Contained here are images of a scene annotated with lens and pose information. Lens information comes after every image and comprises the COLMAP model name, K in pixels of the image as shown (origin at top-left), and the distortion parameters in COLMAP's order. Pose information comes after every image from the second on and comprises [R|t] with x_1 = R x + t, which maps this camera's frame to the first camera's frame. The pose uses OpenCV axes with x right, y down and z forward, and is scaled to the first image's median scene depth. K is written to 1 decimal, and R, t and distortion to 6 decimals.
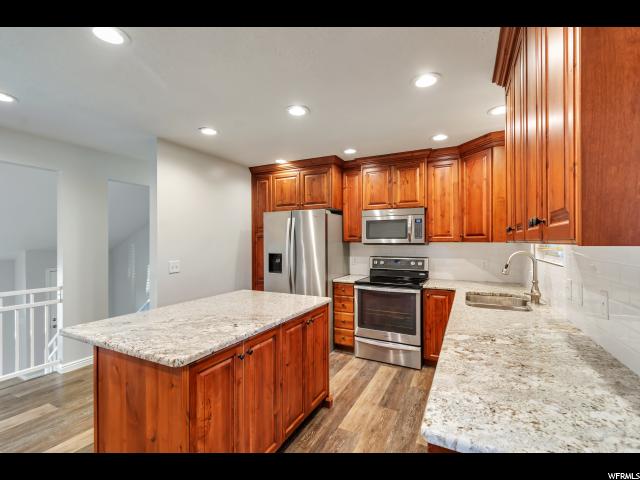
lens RADIAL K [[291.2, 0, 320.0], [0, 291.2, 240.0], [0, 0, 1]] dist [0.000519, 0.000039]
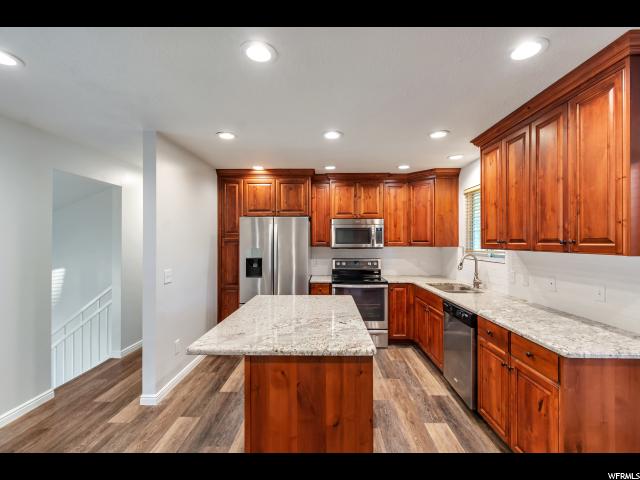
lens RADIAL K [[286.9, 0, 320.0], [0, 286.9, 240.0], [0, 0, 1]] dist [-0.000234, -0.000415]
pose [[0.901619, 0.003532, 0.432517, -0.396672], [-0.001954, 0.999990, -0.004093, -0.014204], [-0.432527, 0.002845, 0.901616, 0.001212]]
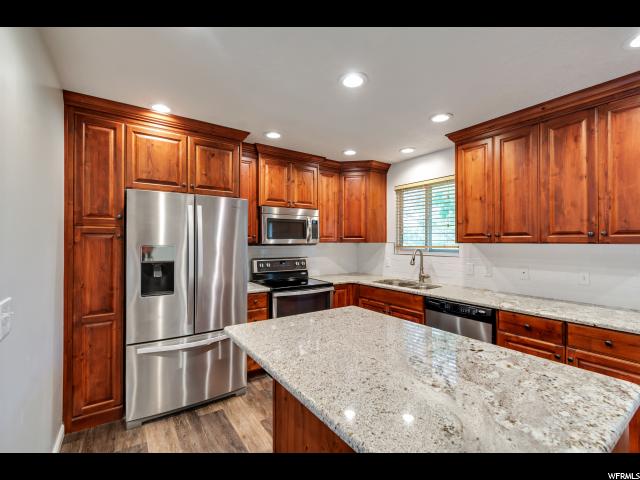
lens RADIAL K [[286.9, 0, 320.0], [0, 286.9, 240.0], [0, 0, 1]] dist [-0.000234, -0.000415]
pose [[0.480023, 0.007377, 0.877225, -0.529179], [-0.005238, 0.999971, -0.005543, 0.003405], [-0.877240, -0.001934, 0.480047, 0.454679]]
